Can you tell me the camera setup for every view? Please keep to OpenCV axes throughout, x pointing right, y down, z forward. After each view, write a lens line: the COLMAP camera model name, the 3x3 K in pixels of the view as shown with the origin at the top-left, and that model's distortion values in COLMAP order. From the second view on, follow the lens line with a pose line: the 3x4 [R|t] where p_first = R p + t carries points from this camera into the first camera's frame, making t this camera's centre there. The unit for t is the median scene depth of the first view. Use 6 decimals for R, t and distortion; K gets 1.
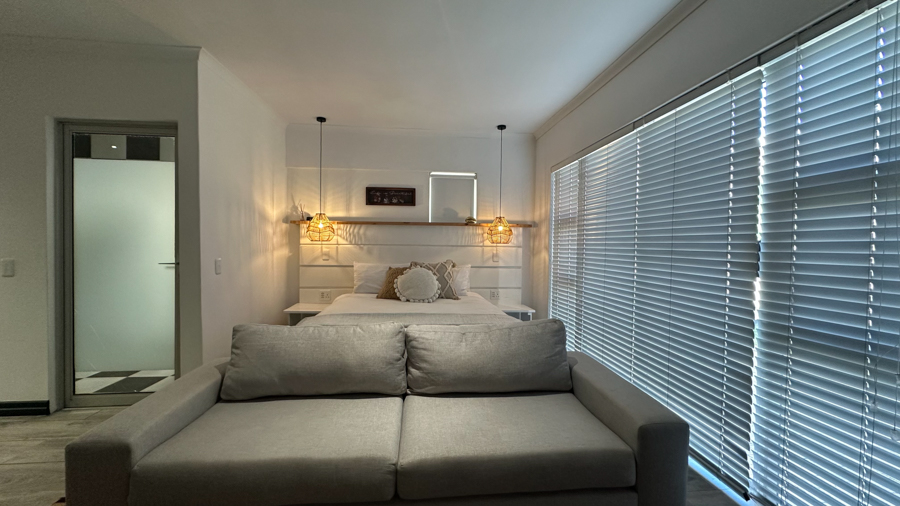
lens RADIAL K [[369.0, 0, 450.0], [0, 369.0, 253.0], [0, 0, 1]] dist [-0.001449, -0.000064]
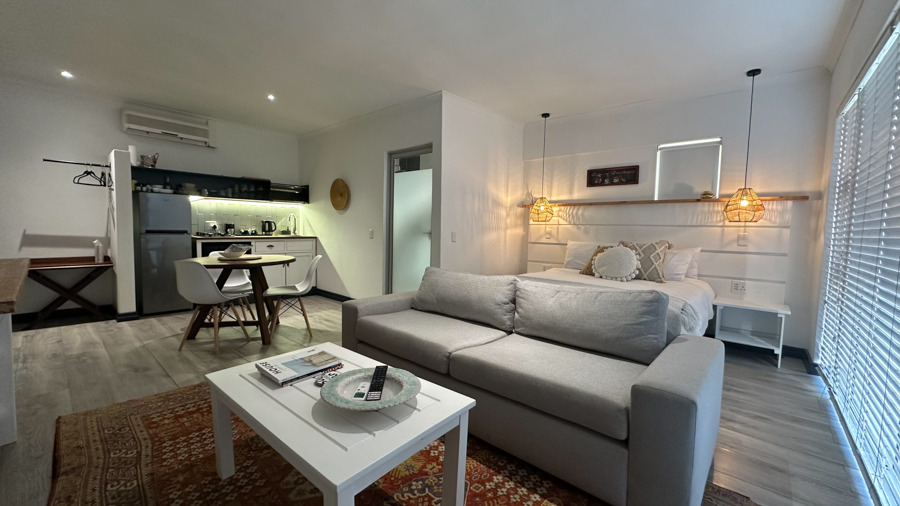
lens RADIAL K [[388.8, 0, 450.0], [0, 388.8, 253.0], [0, 0, 1]] dist [-0.000324, -0.000133]
pose [[0.662909, 0.045358, -0.747325, 0.364076], [-0.034297, 0.998955, 0.030208, 0.038655], [0.747914, 0.005606, 0.663772, -0.025249]]
